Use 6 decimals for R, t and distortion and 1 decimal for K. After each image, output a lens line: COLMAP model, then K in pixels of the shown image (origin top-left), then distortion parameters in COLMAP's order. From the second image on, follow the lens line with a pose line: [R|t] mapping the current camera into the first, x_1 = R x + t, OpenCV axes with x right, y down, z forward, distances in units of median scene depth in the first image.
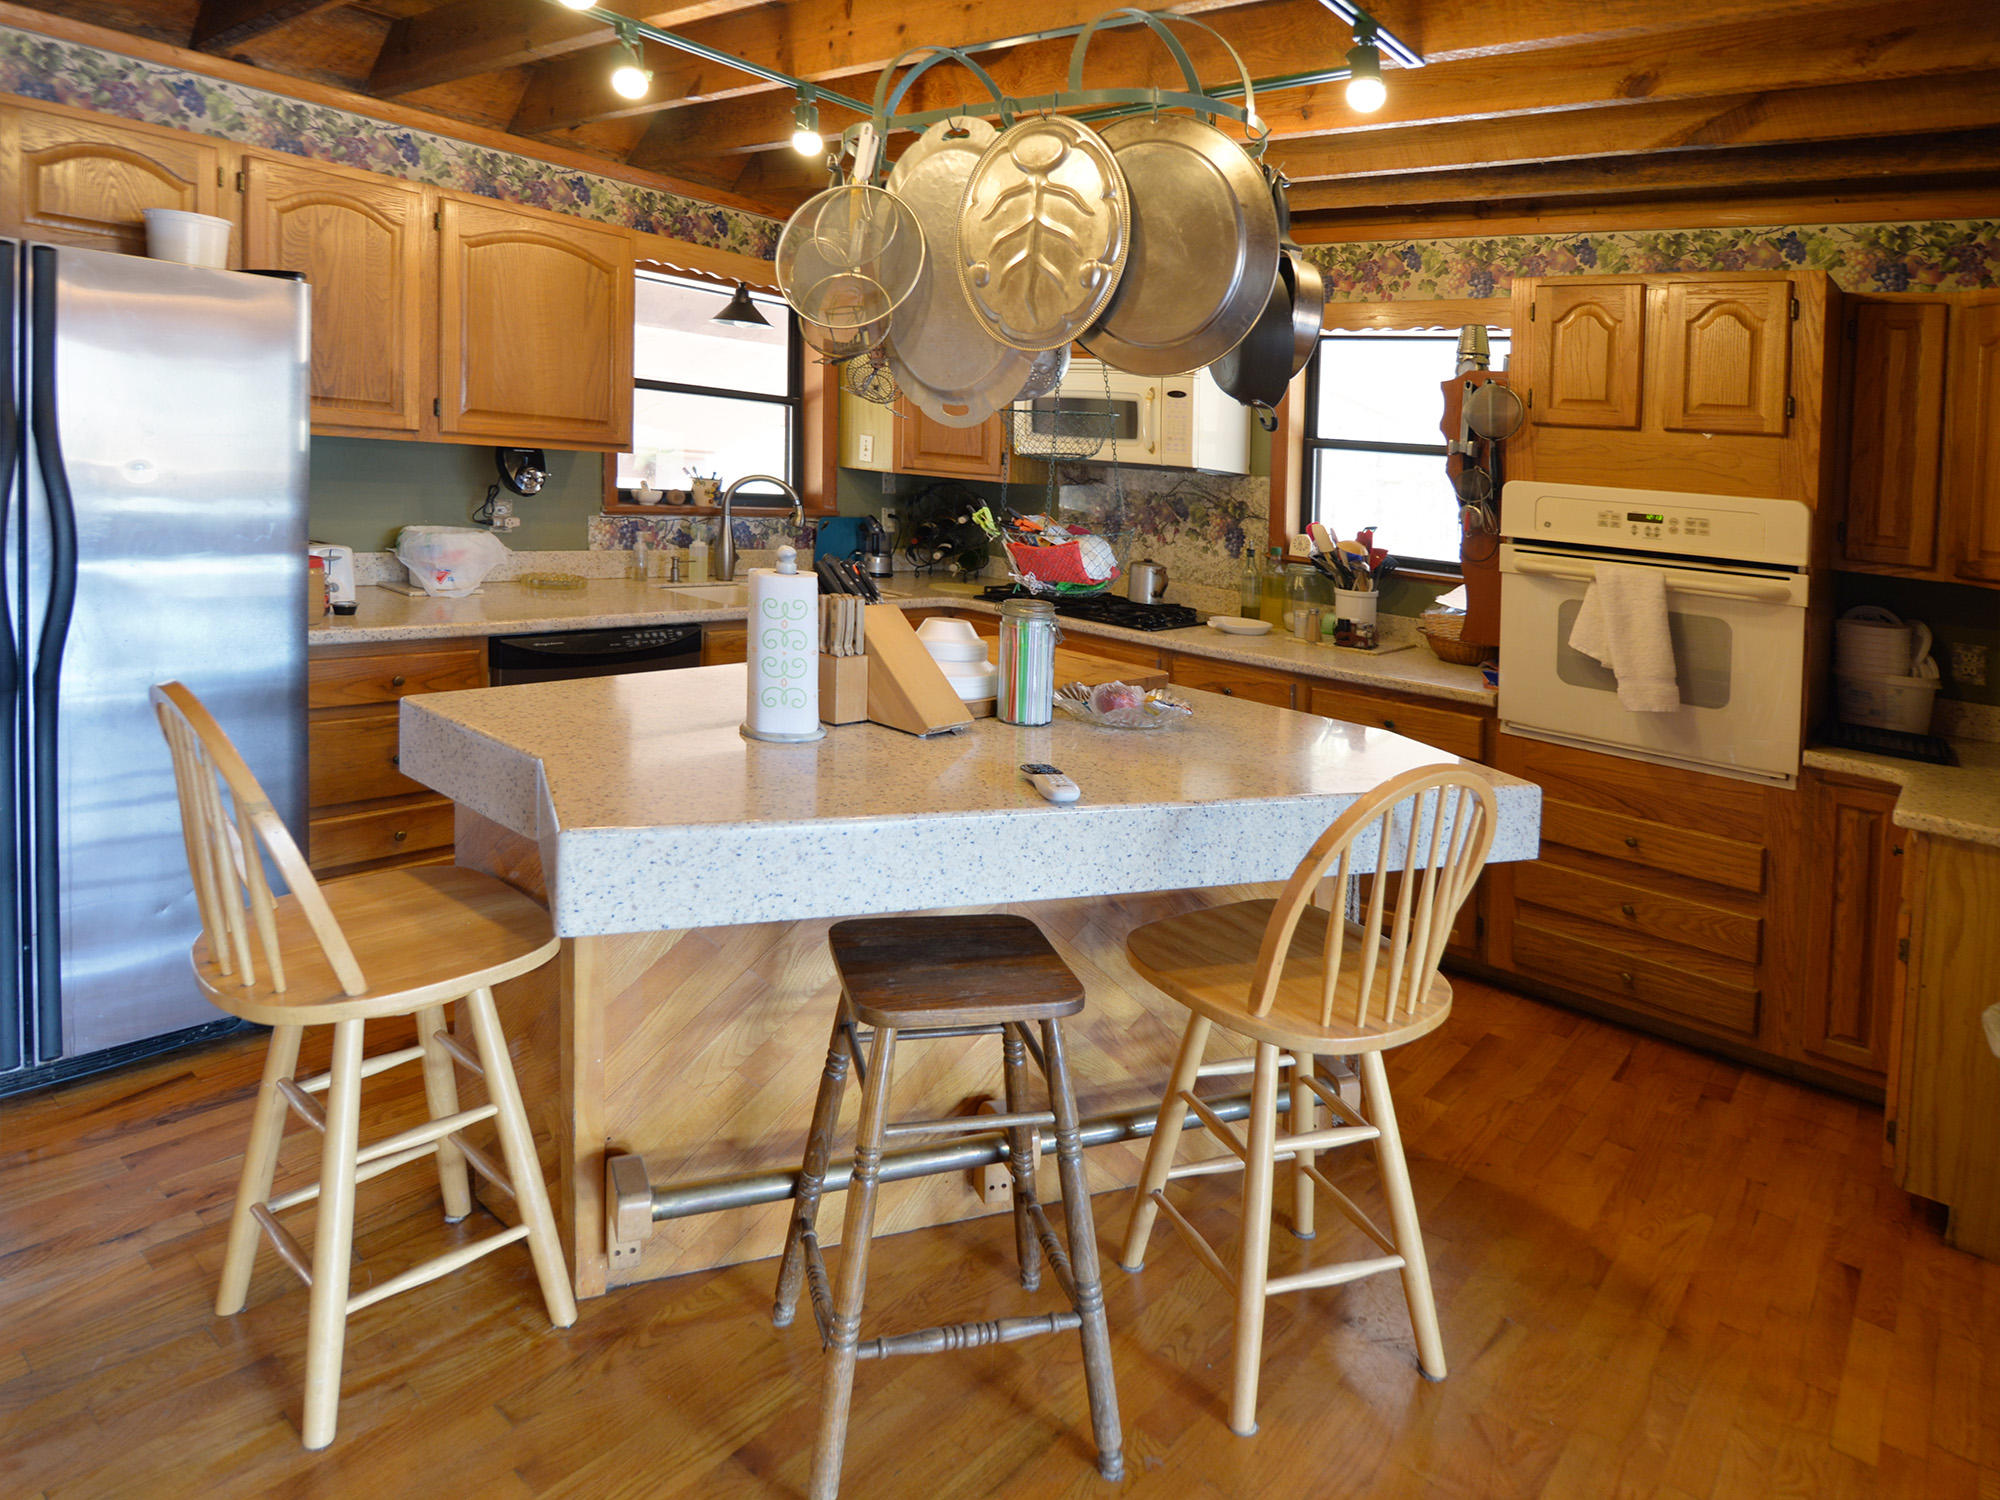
lens RADIAL K [[1171.3, 0, 991.4], [0, 1171.3, 529.8], [0, 0, 1]] dist [-0.018557, 0.001509]
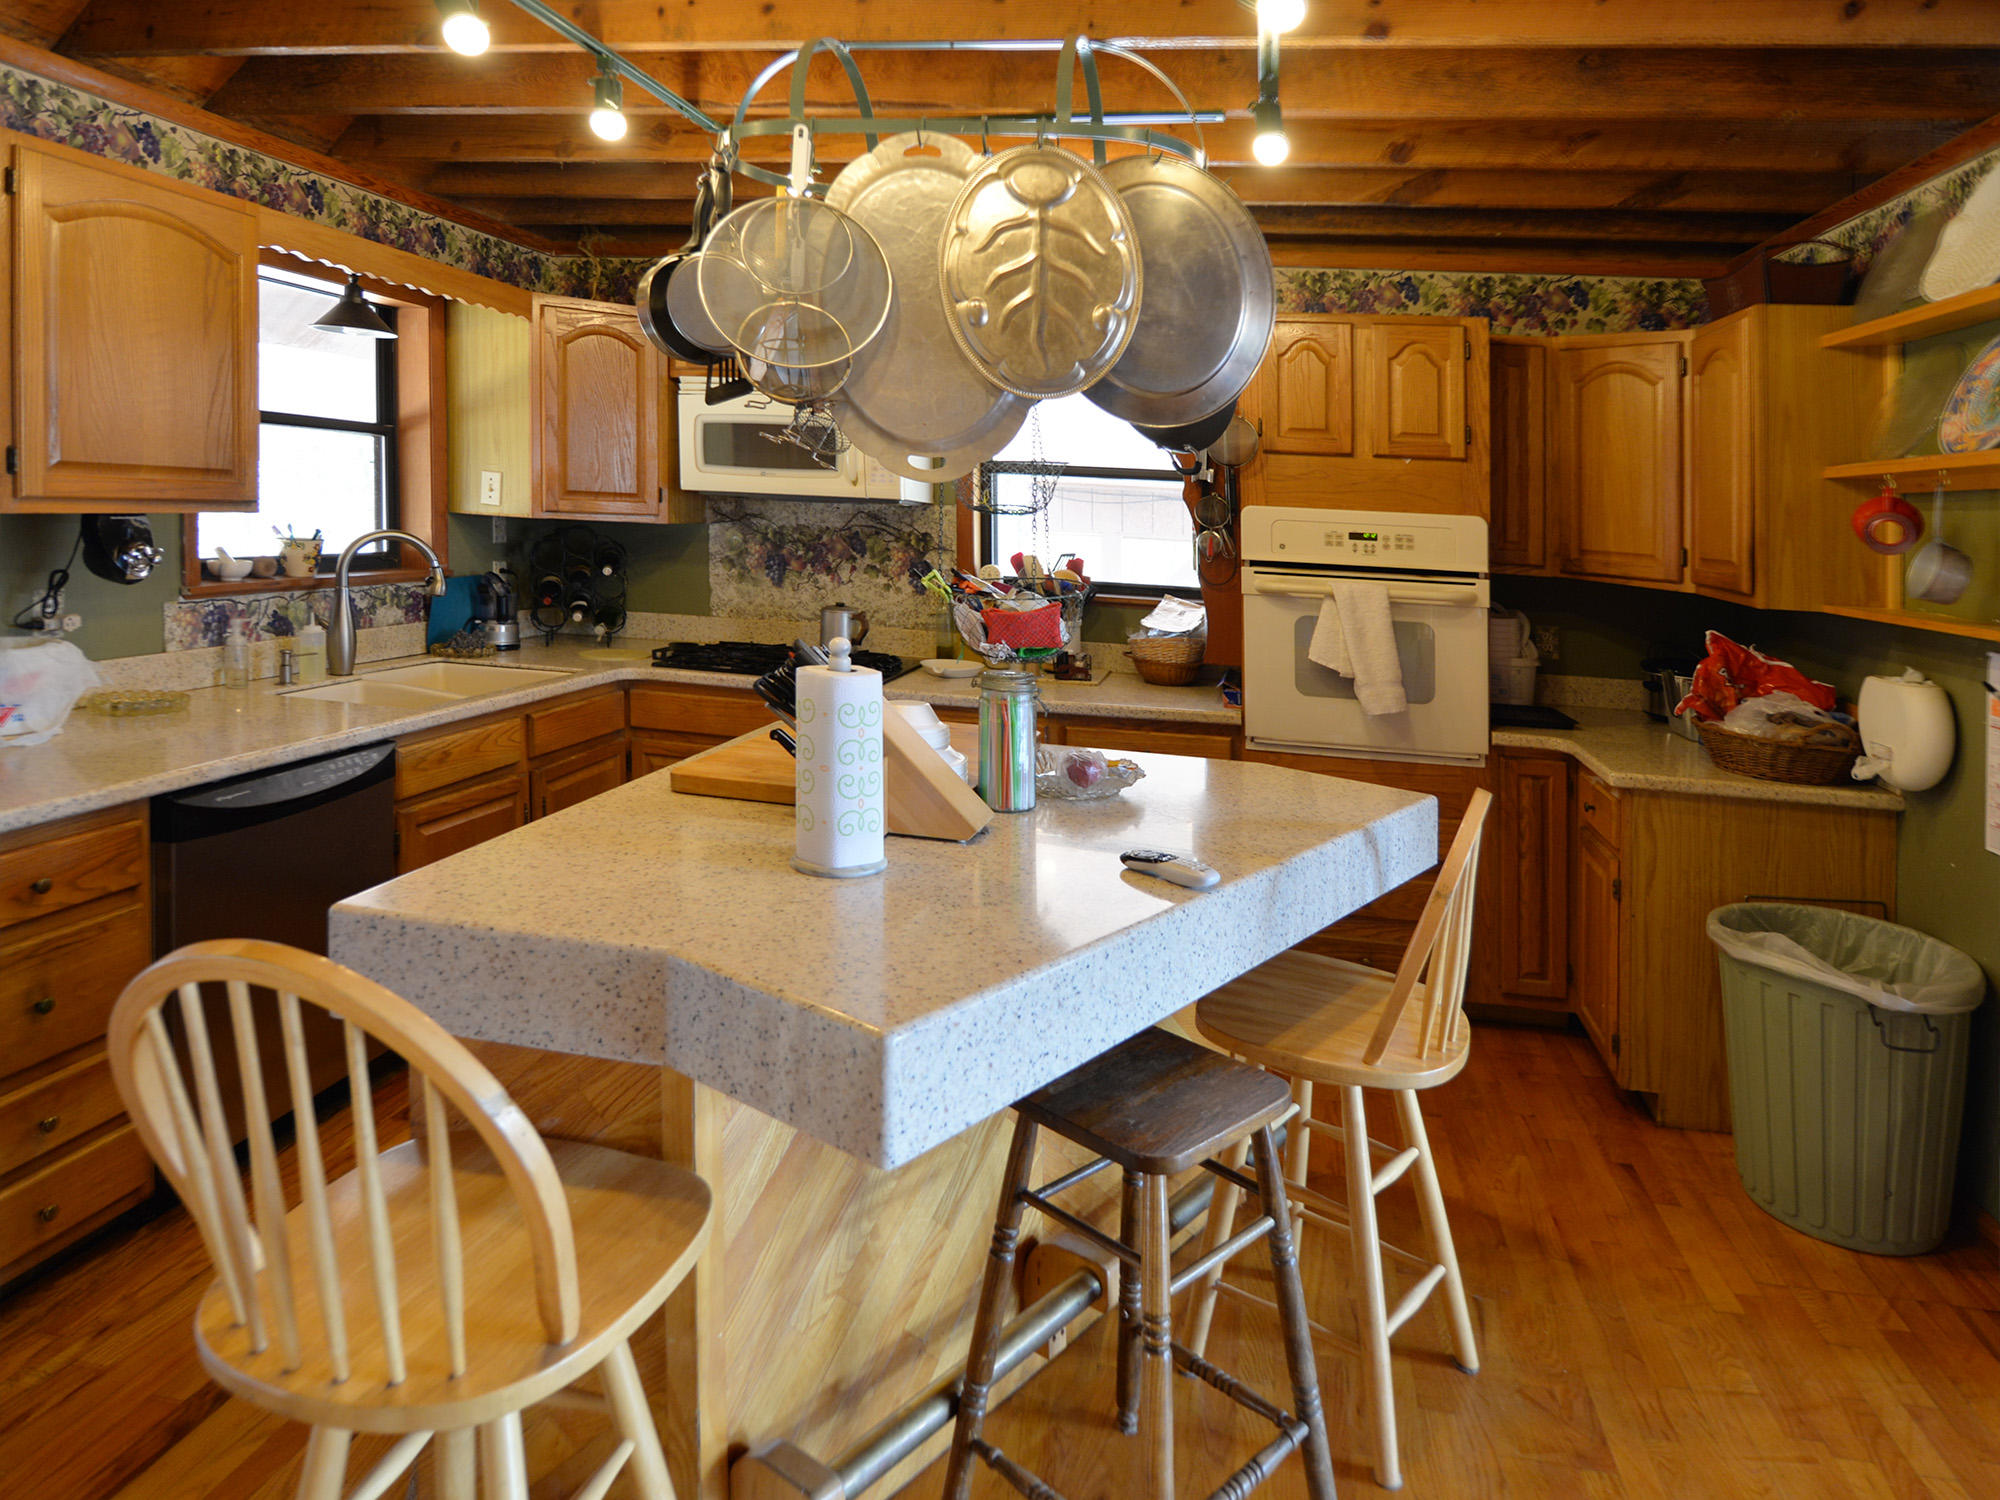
lens RADIAL K [[1322.8, 0, 1002.9], [0, 1322.8, 500.1], [0, 0, 1]] dist [-0.020329, 0.001121]
pose [[0.872677, -0.036205, 0.486953, -0.323006], [0.051581, 0.998503, -0.018201, -0.037483], [-0.485565, 0.041001, 0.873238, 0.076559]]
